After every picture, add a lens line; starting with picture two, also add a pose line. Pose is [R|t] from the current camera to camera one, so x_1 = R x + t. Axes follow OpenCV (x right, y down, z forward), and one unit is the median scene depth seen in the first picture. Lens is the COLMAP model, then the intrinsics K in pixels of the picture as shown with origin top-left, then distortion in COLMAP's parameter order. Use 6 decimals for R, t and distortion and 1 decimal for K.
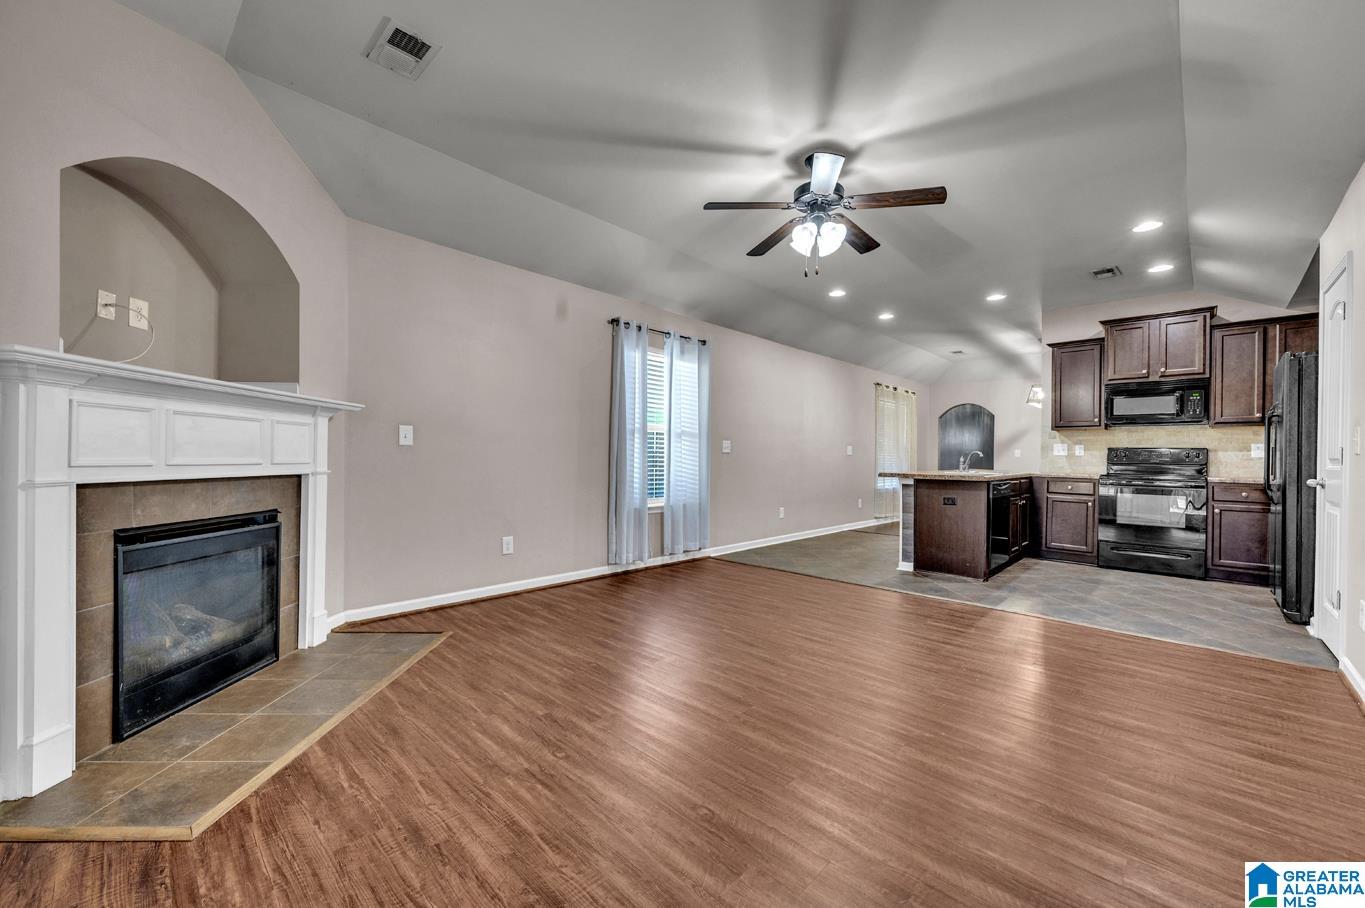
lens RADIAL K [[539.6, 0, 681.6], [0, 539.6, 457.9], [0, 0, 1]] dist [0.000087, -0.000033]
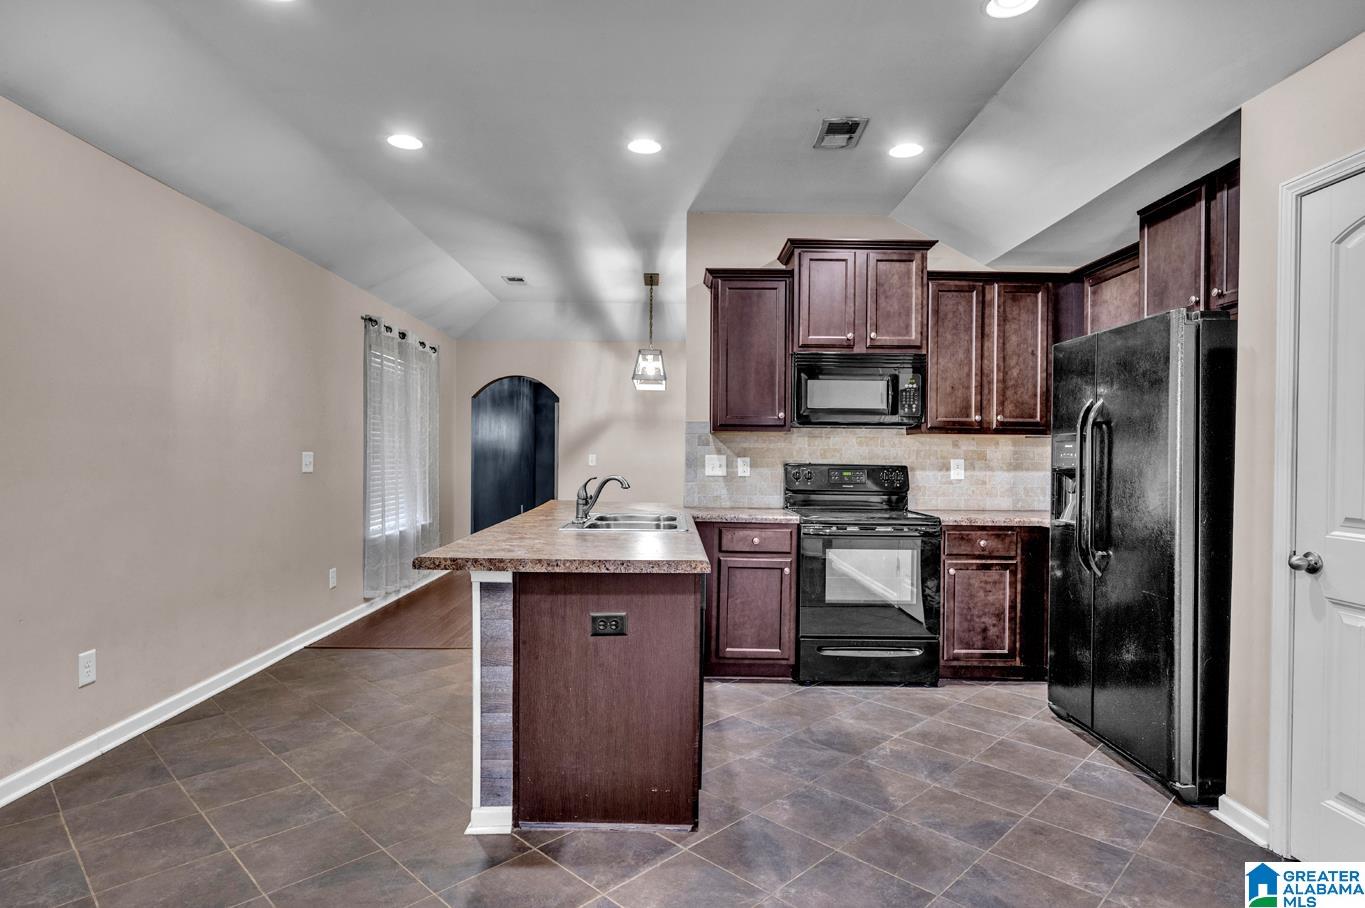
lens RADIAL K [[733.2, 0, 679.8], [0, 733.2, 459.3], [0, 0, 1]] dist [-0.001528, 0.000345]
pose [[0.711231, -0.008633, 0.702906, 0.164257], [-0.000165, 0.999922, 0.012449, -0.035369], [-0.702959, -0.008970, 0.711174, 0.554528]]
